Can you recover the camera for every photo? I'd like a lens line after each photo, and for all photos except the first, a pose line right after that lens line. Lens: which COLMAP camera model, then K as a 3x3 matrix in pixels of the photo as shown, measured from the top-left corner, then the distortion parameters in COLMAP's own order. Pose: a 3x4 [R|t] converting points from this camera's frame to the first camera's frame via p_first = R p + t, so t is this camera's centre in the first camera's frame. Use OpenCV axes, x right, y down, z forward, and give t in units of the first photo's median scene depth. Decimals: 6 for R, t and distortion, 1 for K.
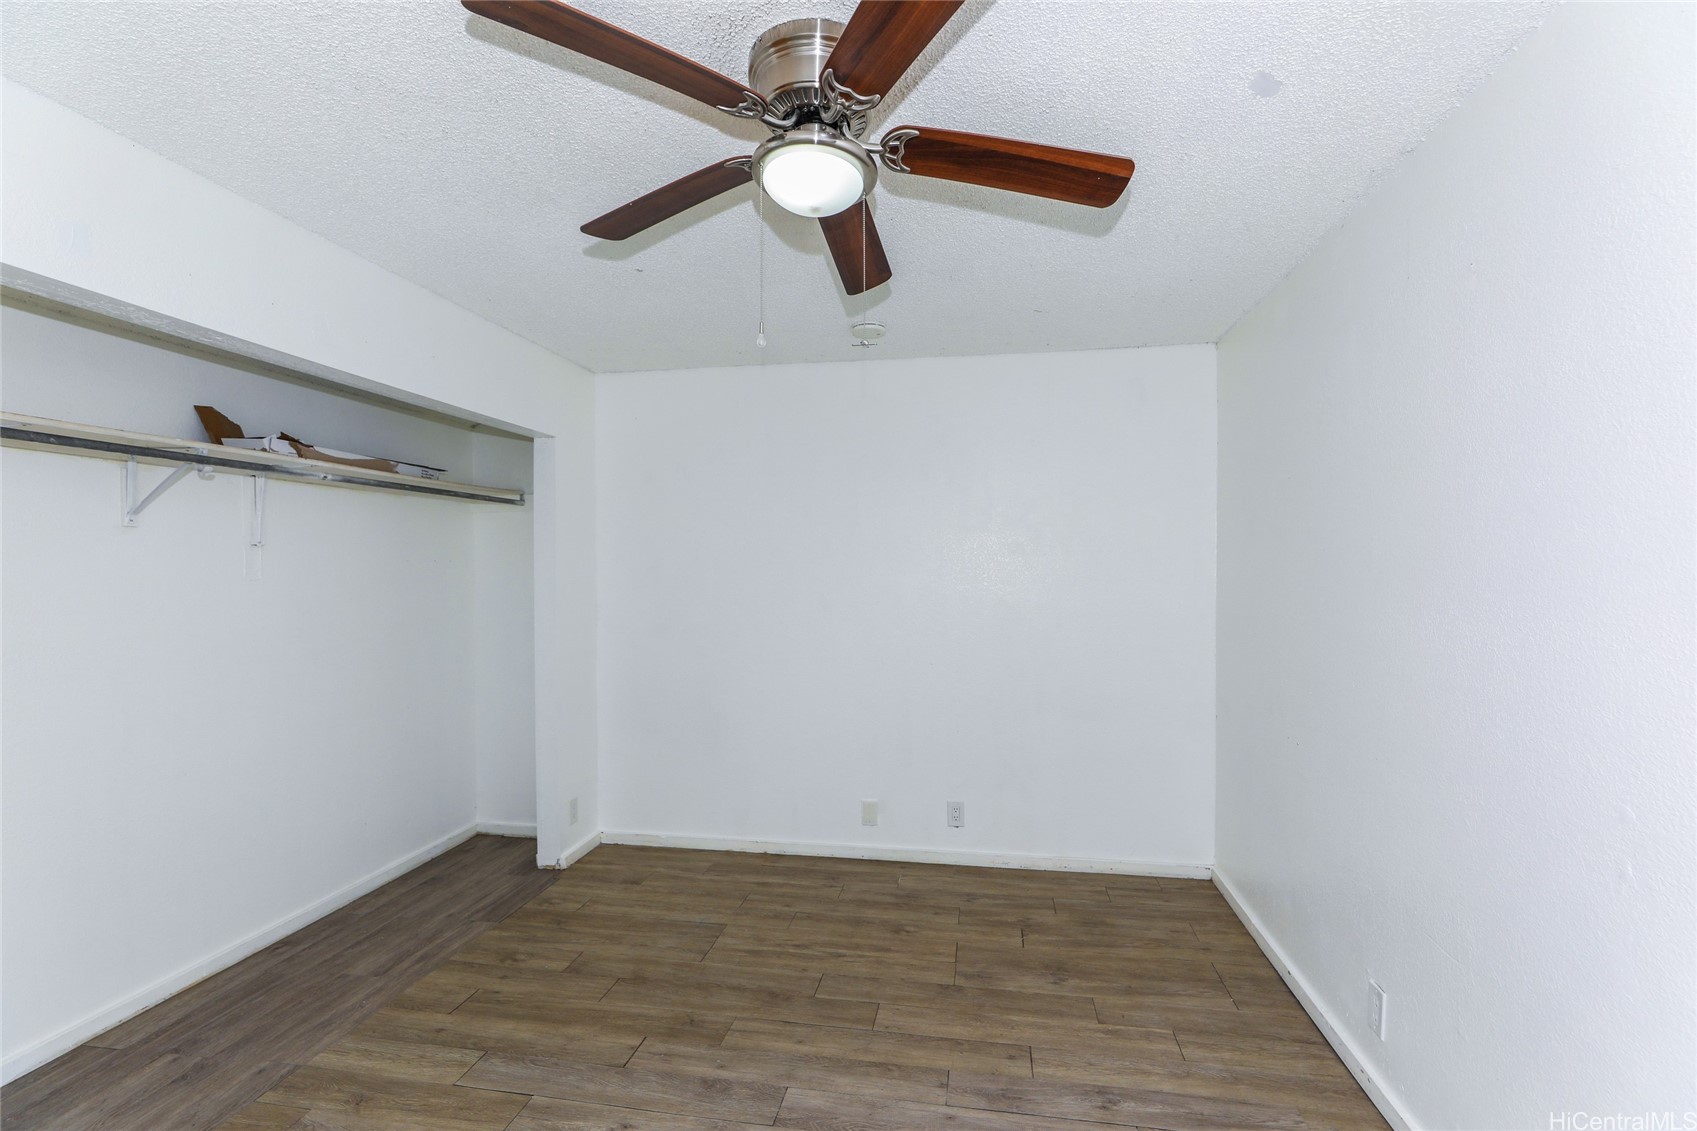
lens RADIAL K [[781.1, 0, 859.6], [0, 781.1, 573.4], [0, 0, 1]] dist [-0.020450, 0.008814]
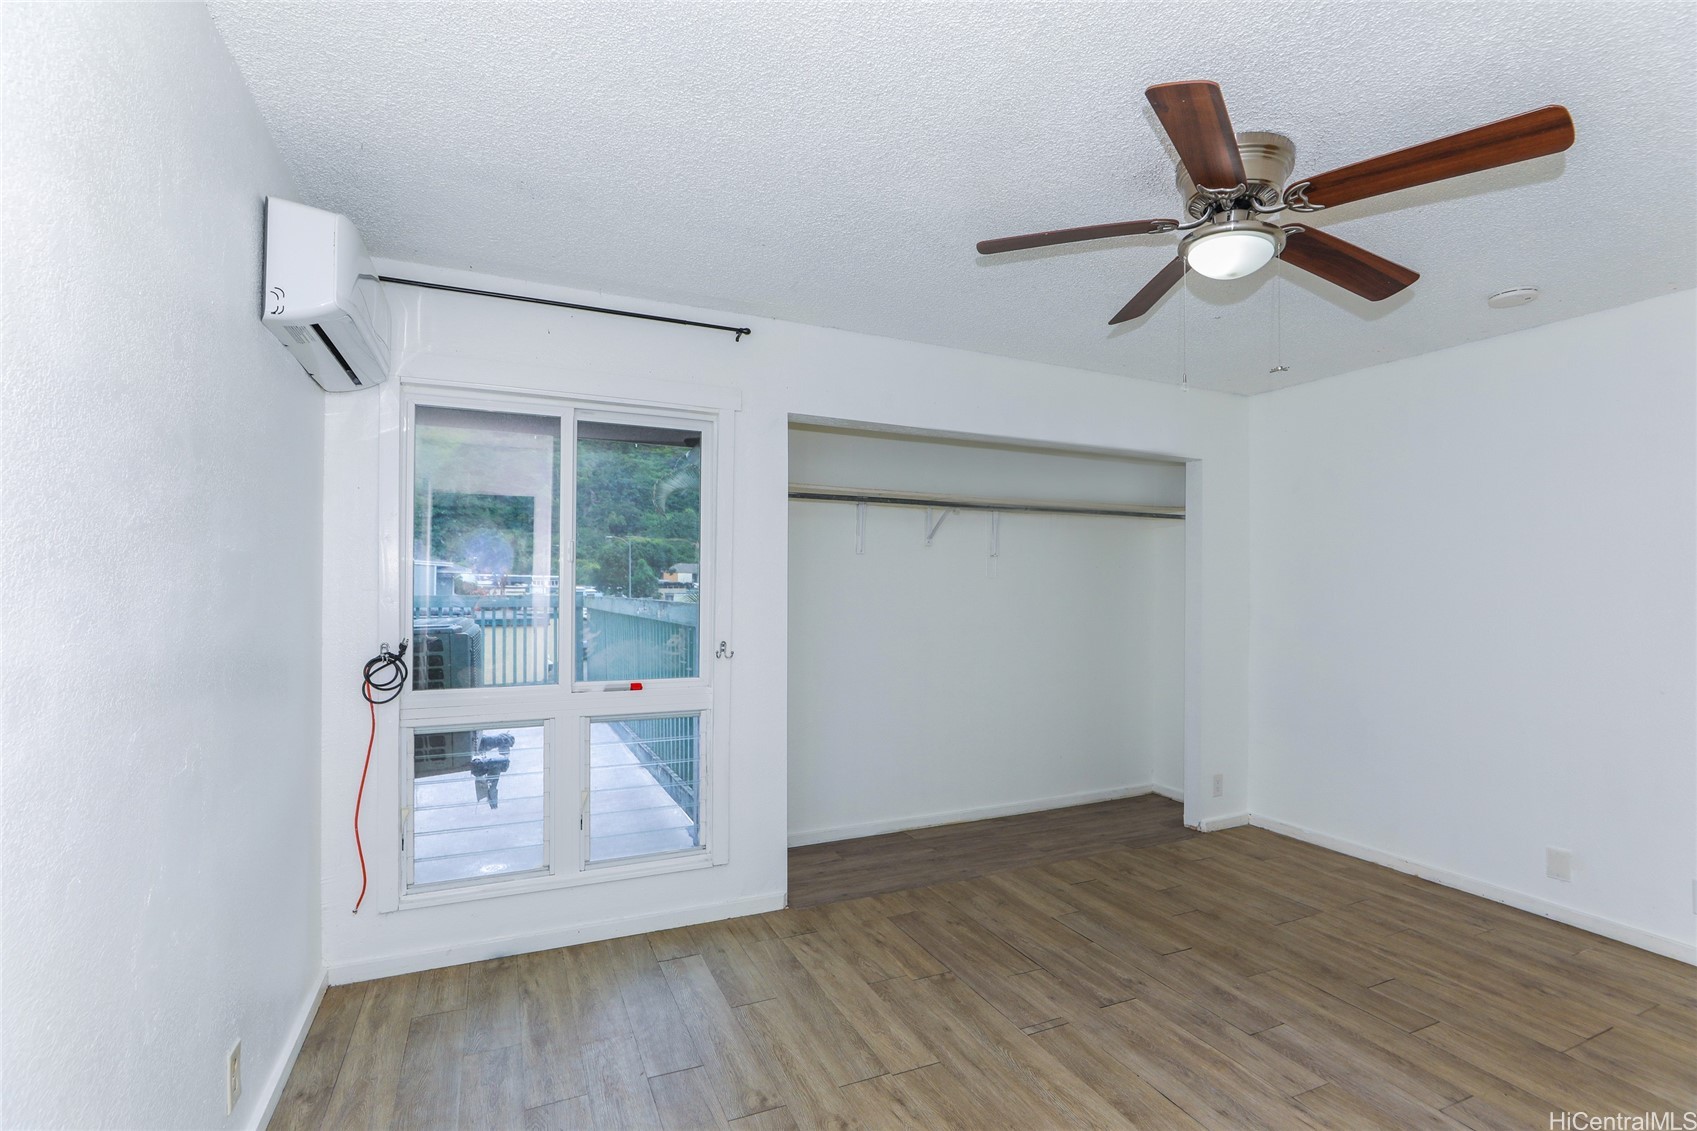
lens RADIAL K [[781.1, 0, 848.0], [0, 781.1, 557.9], [0, 0, 1]] dist [-0.020450, 0.008814]
pose [[0.567010, -0.020331, -0.823460, 0.353289], [-0.013082, 0.999347, -0.033682, 0.024707], [0.823607, 0.029871, 0.566374, -0.128045]]
